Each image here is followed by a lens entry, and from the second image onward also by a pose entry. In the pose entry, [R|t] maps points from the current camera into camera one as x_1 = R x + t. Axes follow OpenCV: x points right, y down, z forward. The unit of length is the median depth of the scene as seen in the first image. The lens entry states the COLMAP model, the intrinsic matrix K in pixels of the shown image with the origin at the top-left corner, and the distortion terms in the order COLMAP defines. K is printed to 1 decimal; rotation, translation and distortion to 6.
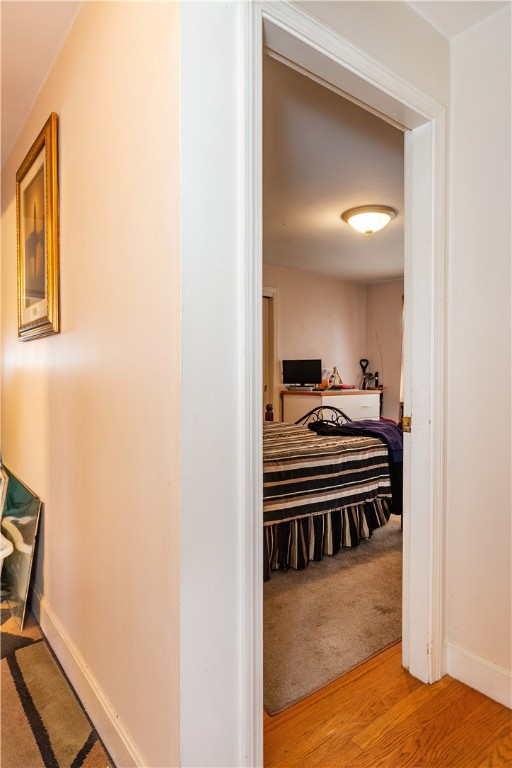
lens RADIAL K [[456.6, 0, 256.0], [0, 456.6, 384.0], [0, 0, 1]] dist [0.003829, 0.000233]
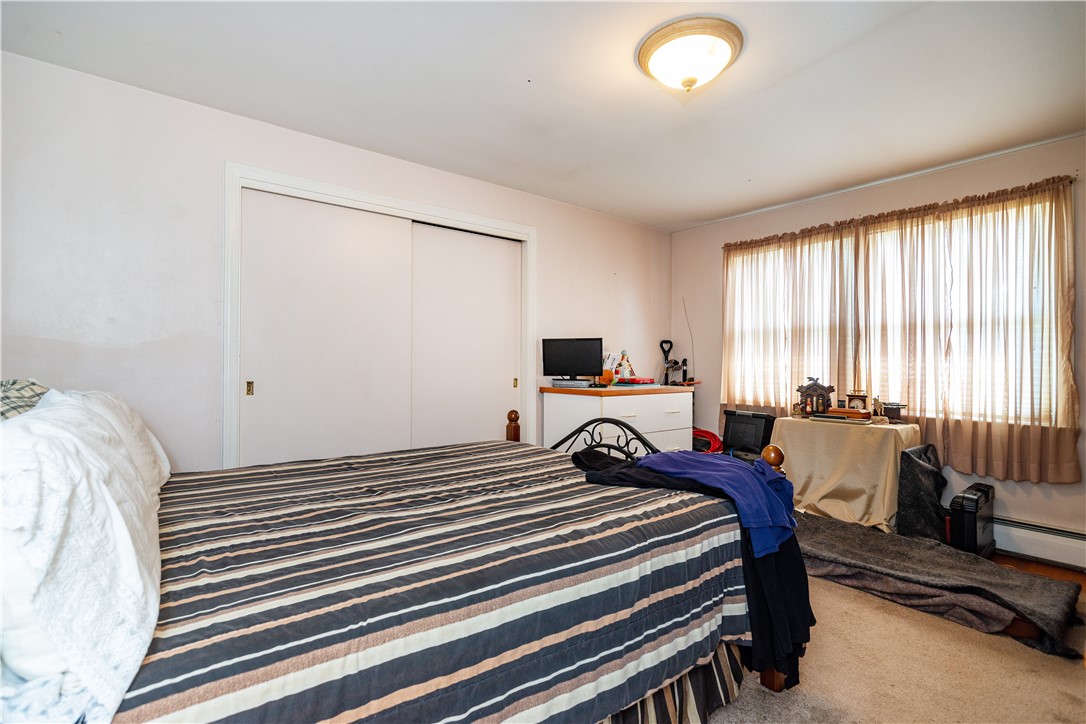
lens RADIAL K [[511.4, 0, 543.0], [0, 511.4, 362.0], [0, 0, 1]] dist [-0.001715, -0.000013]
pose [[0.999888, 0.005387, 0.013939, 0.054885], [-0.005065, 0.999722, -0.023042, -0.003893], [-0.014059, 0.022969, 0.999637, 0.313233]]
